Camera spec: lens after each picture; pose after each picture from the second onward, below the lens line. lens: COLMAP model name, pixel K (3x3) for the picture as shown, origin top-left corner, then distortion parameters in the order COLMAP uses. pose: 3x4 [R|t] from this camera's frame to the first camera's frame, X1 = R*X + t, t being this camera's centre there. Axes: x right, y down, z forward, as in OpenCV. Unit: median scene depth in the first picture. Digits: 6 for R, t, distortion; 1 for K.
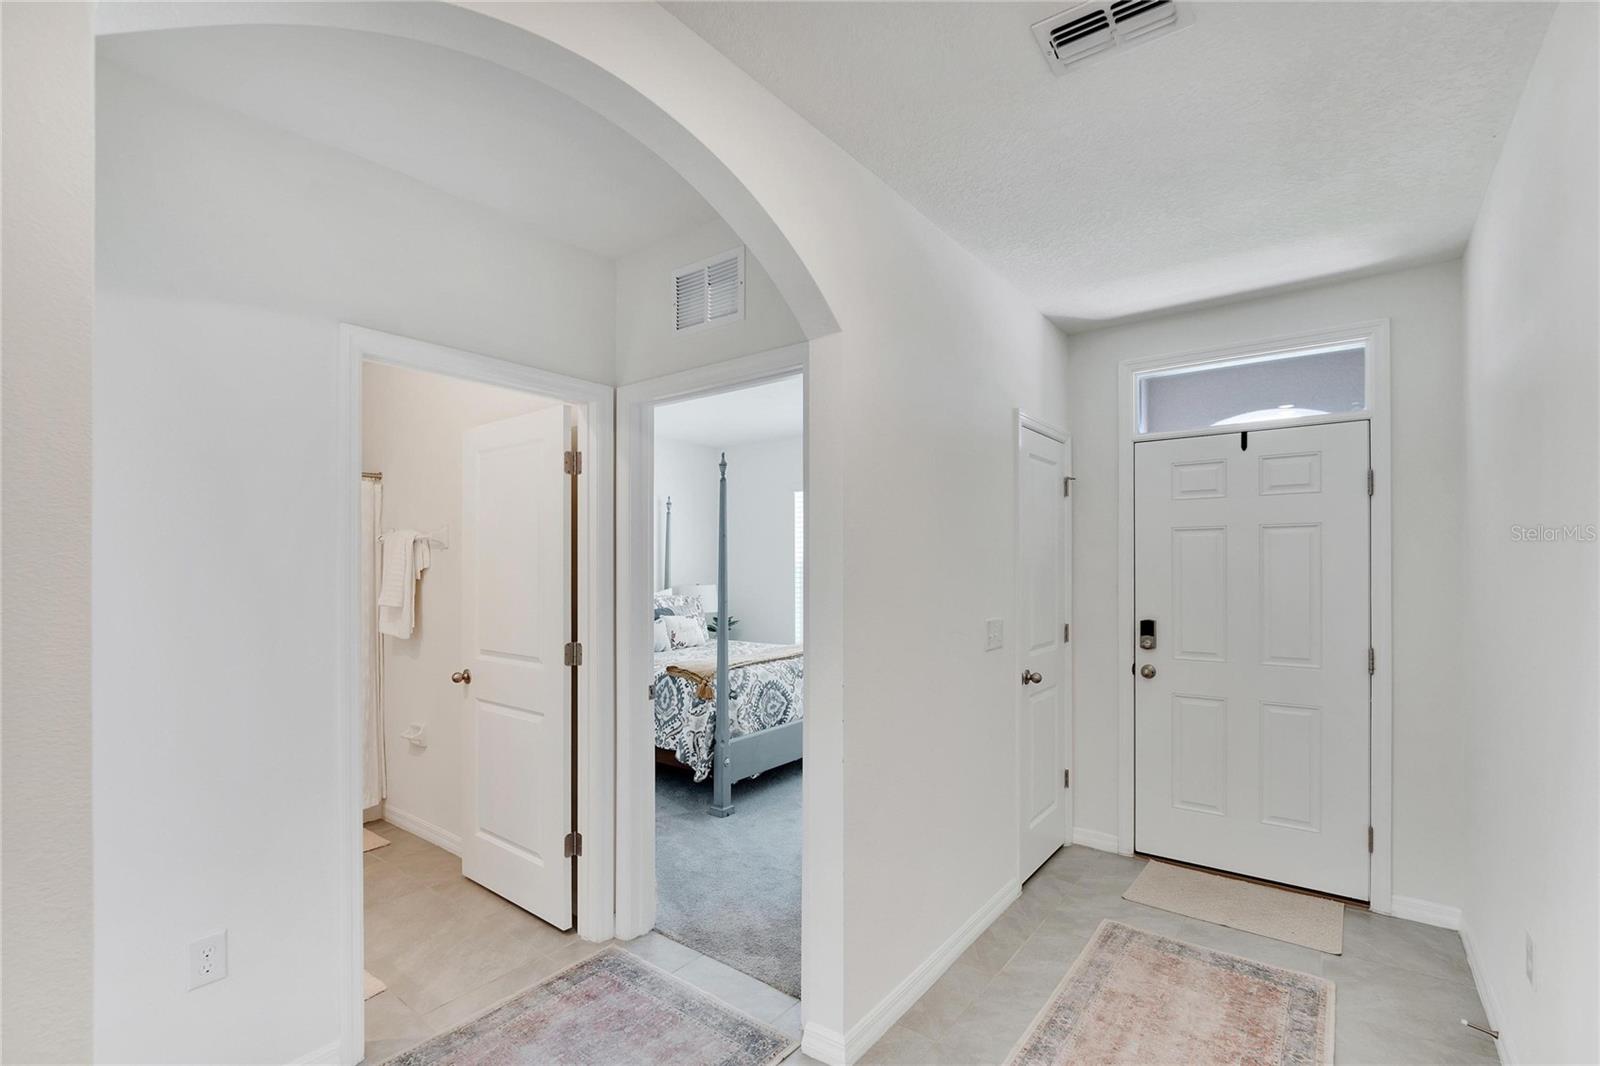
lens RADIAL K [[722.6, 0, 789.1], [0, 722.6, 566.3], [0, 0, 1]] dist [-0.004005, -0.000137]
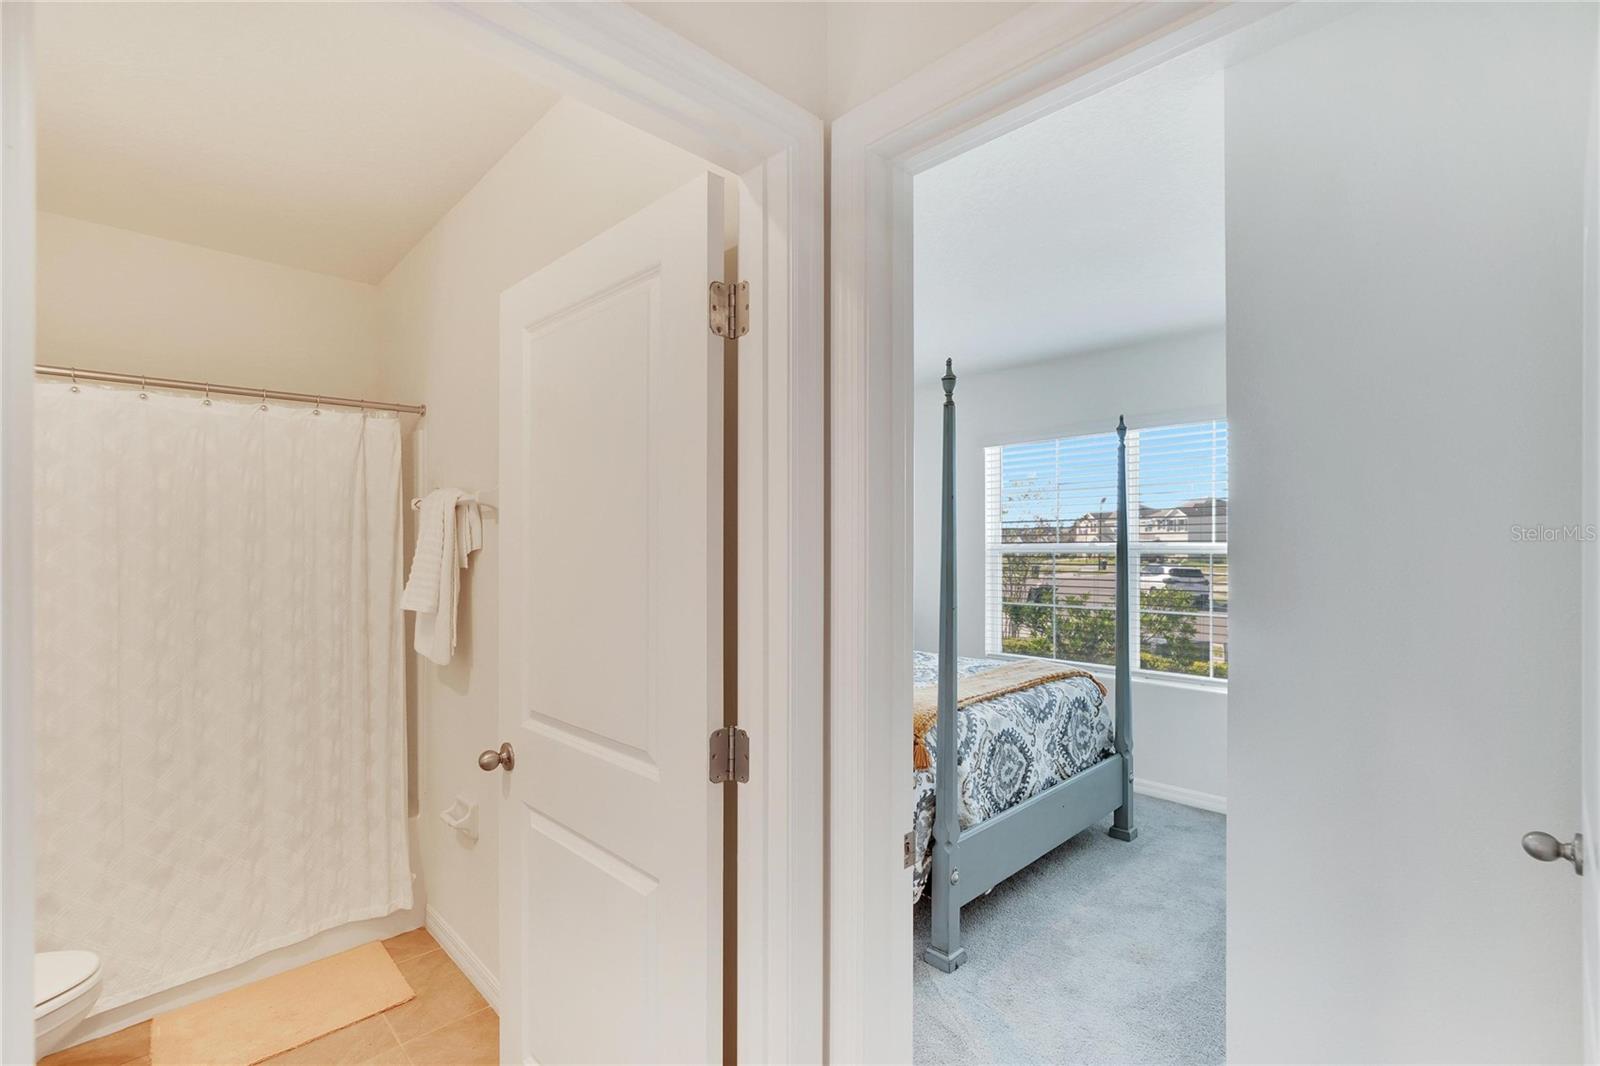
lens RADIAL K [[708.7, 0, 794.6], [0, 708.7, 542.0], [0, 0, 1]] dist [-0.006964, 0.000164]
pose [[0.990552, 0.001663, -0.137131, -0.137474], [-0.003092, 0.999943, -0.010209, 0.000848], [0.137106, 0.010537, 0.990500, 0.400862]]
